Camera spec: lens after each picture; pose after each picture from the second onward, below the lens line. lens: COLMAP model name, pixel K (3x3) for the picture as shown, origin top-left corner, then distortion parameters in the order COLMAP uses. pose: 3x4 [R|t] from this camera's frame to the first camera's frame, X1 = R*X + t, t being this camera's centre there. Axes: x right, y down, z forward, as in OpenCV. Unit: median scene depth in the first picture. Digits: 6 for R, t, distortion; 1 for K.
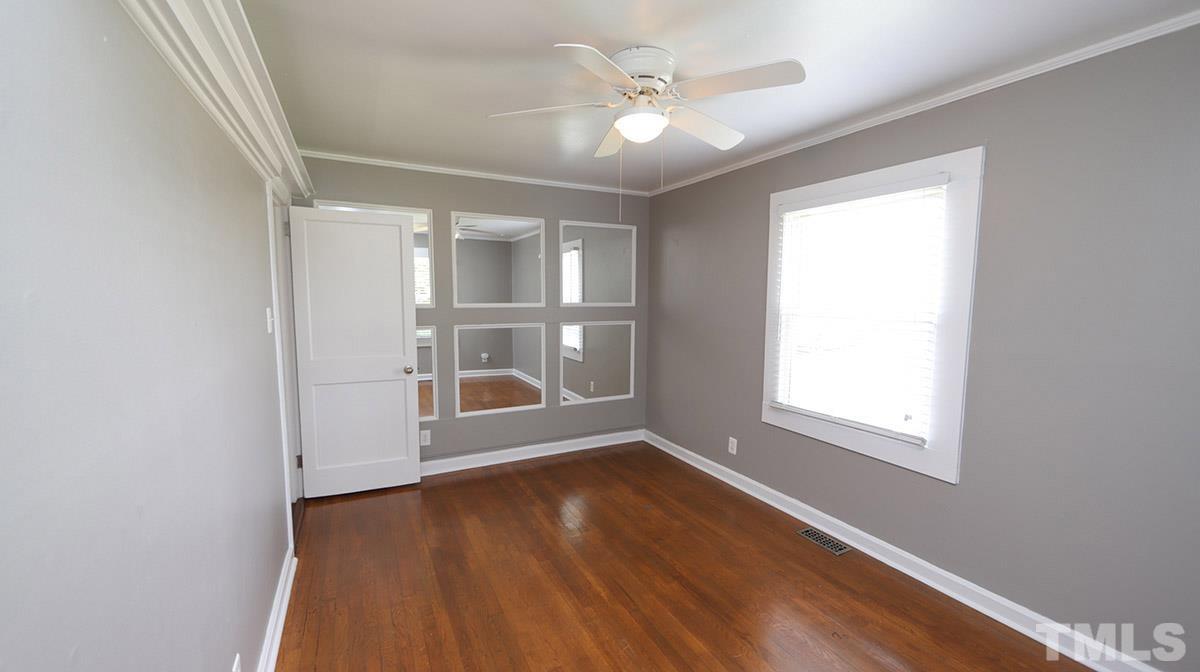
lens RADIAL K [[471.4, 0, 602.8], [0, 471.4, 340.2], [0, 0, 1]] dist [-0.002840, -0.000629]
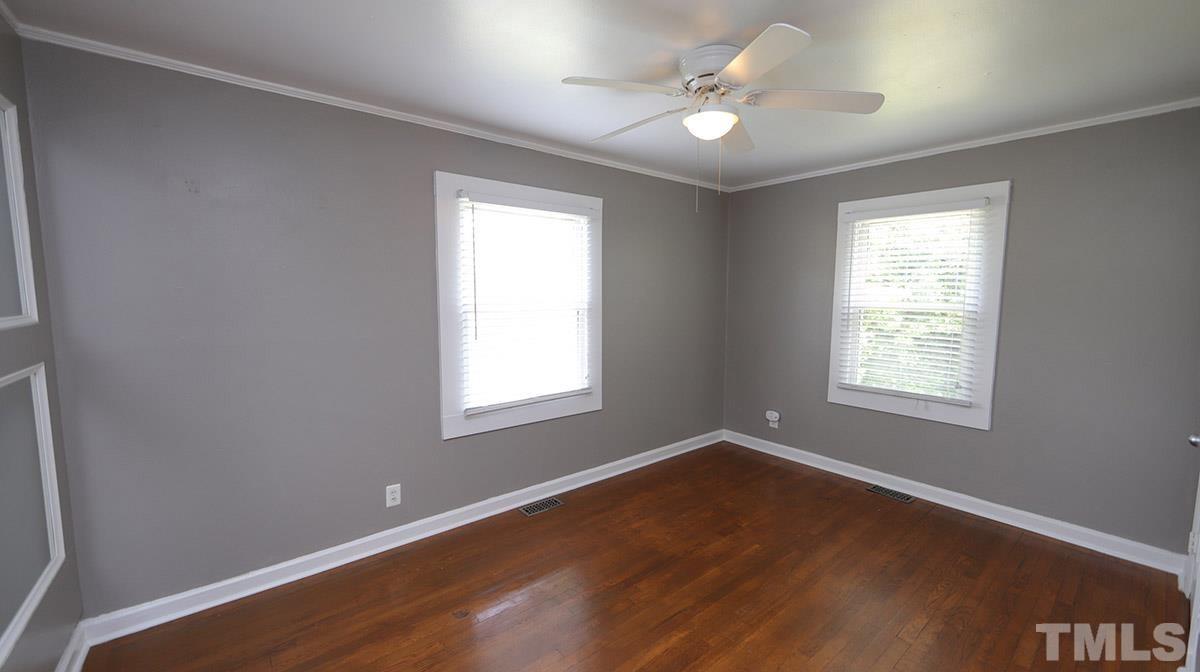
lens RADIAL K [[471.4, 0, 602.1], [0, 471.4, 335.2], [0, 0, 1]] dist [-0.002840, -0.000629]
pose [[-0.188847, -0.106735, 0.976189, -0.756880], [0.098141, 0.987047, 0.126908, -0.136403], [-0.977090, 0.119771, -0.175925, 1.213348]]
